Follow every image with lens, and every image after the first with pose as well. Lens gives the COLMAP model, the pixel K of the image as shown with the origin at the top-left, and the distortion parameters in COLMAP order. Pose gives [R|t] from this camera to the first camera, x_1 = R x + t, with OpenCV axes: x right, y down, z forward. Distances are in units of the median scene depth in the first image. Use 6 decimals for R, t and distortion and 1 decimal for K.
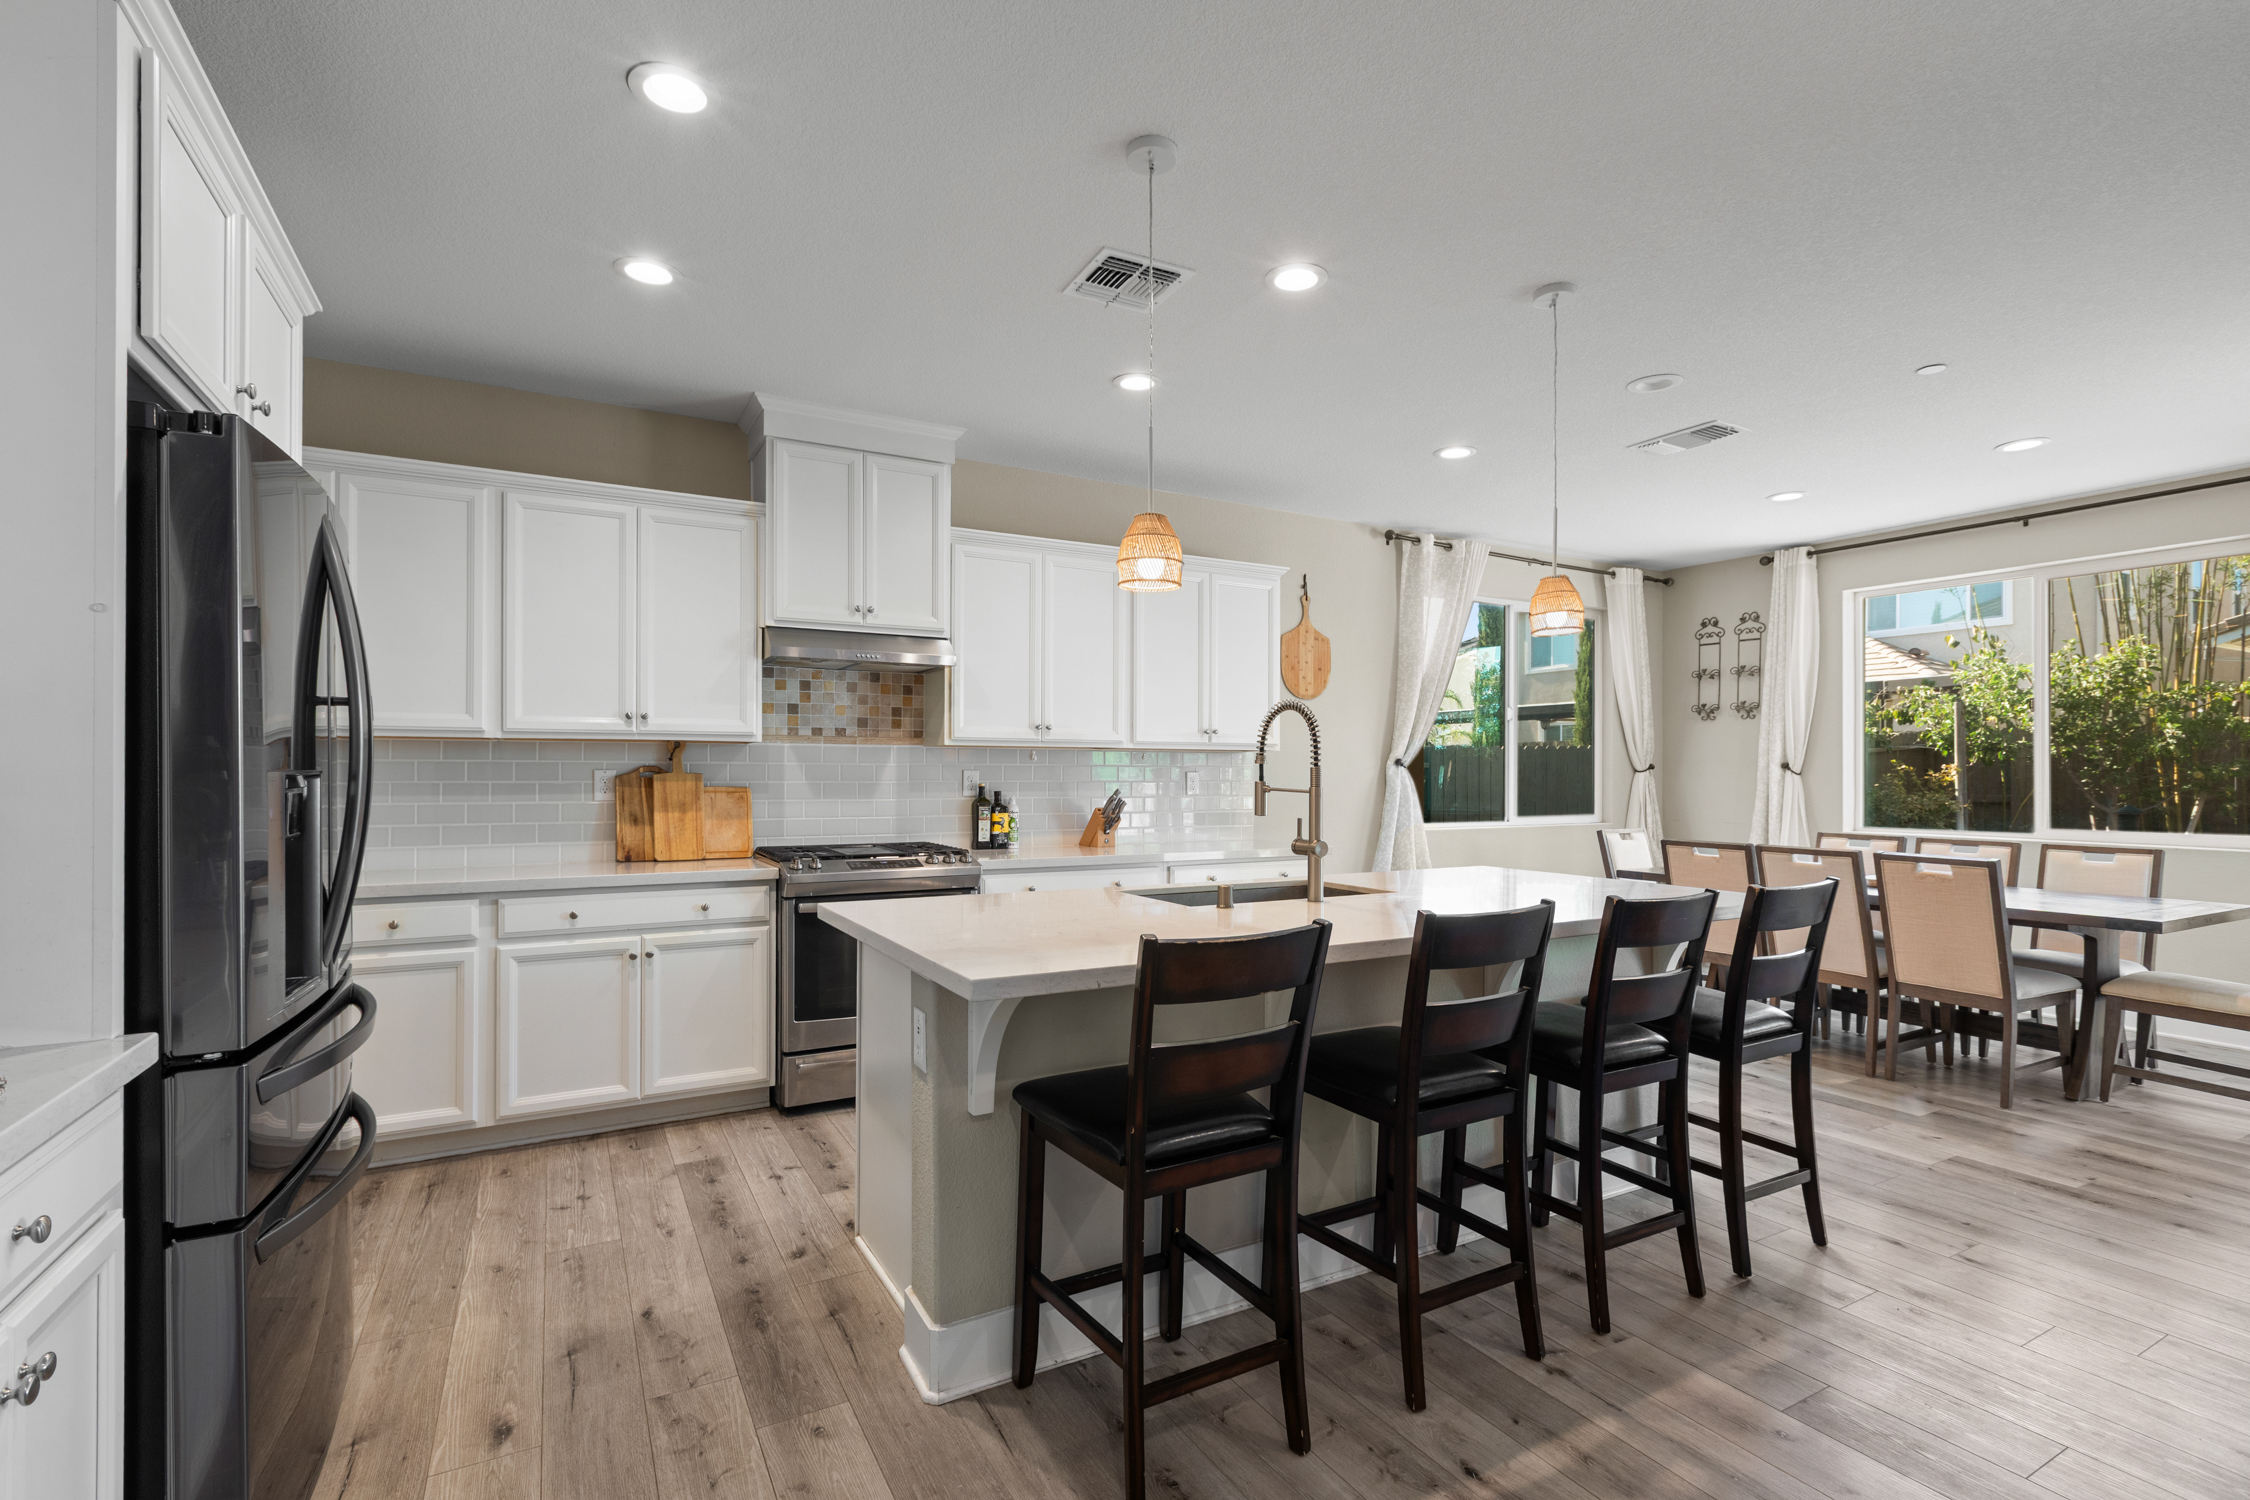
lens RADIAL K [[1005.5, 0, 1110.7], [0, 1005.5, 767.4], [0, 0, 1]] dist [0.003675, 0.000393]
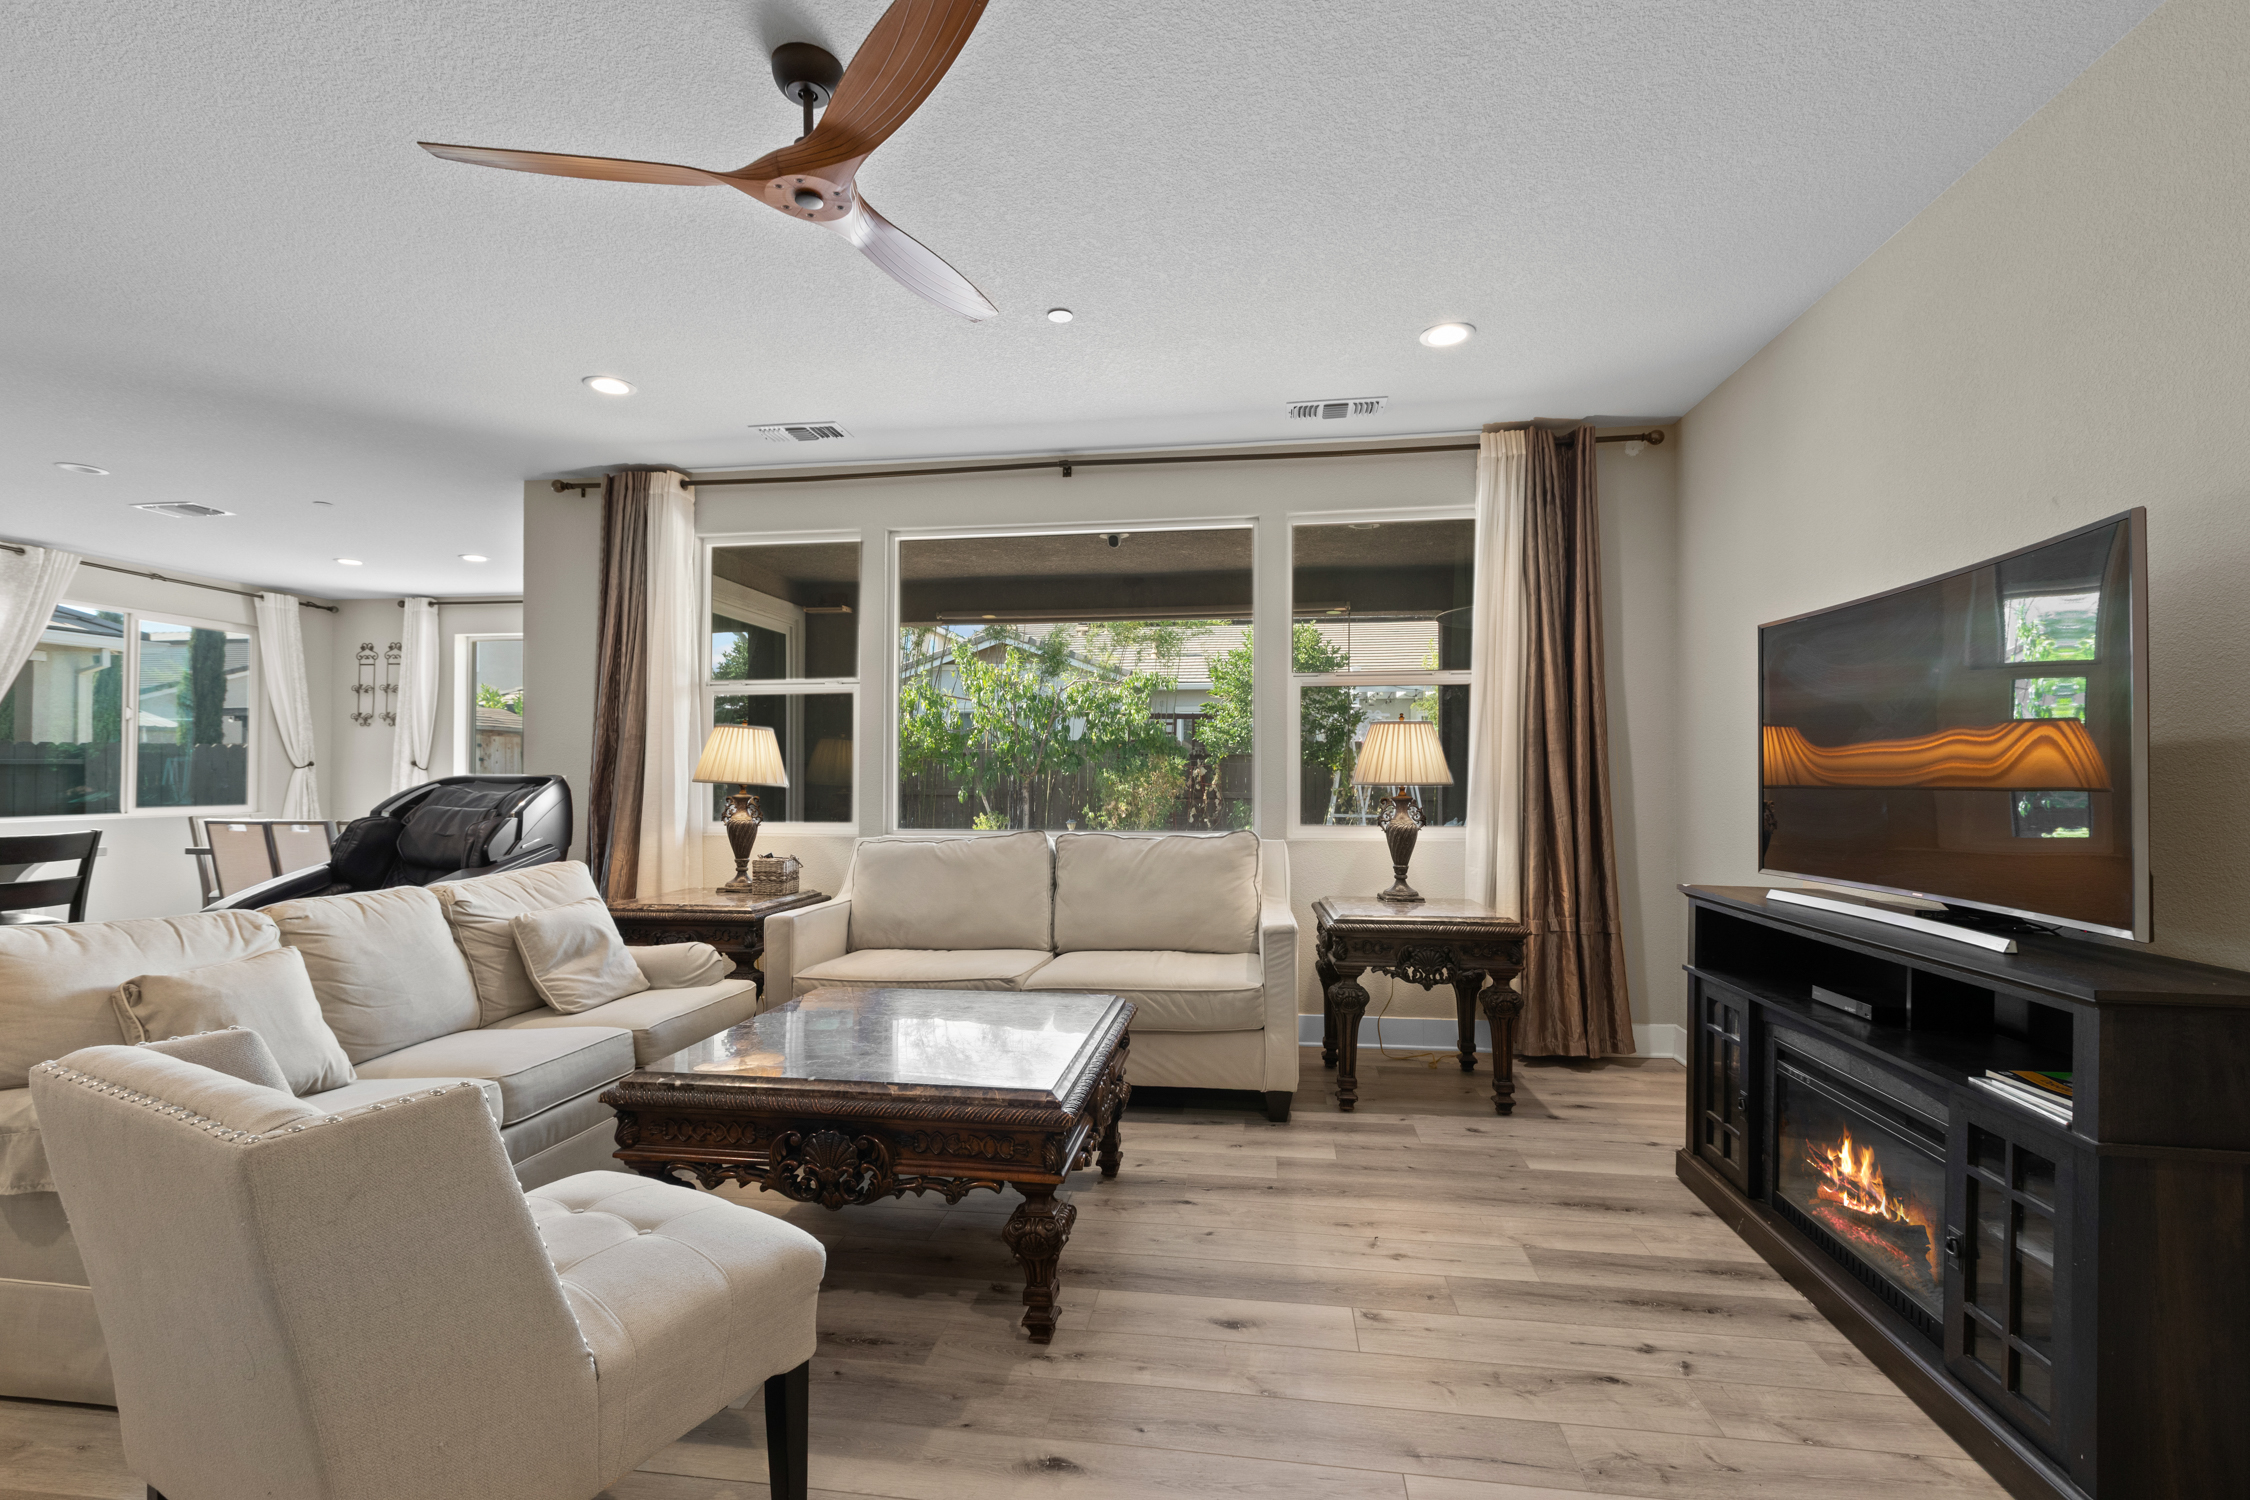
lens RADIAL K [[1005.5, 0, 1122.5], [0, 1005.5, 761.9], [0, 0, 1]] dist [0.003675, 0.000393]
pose [[0.619784, 0.006469, 0.784746, 0.210571], [-0.003591, 0.999979, -0.005407, 0.000527], [-0.784764, 0.000534, 0.619794, -0.518896]]
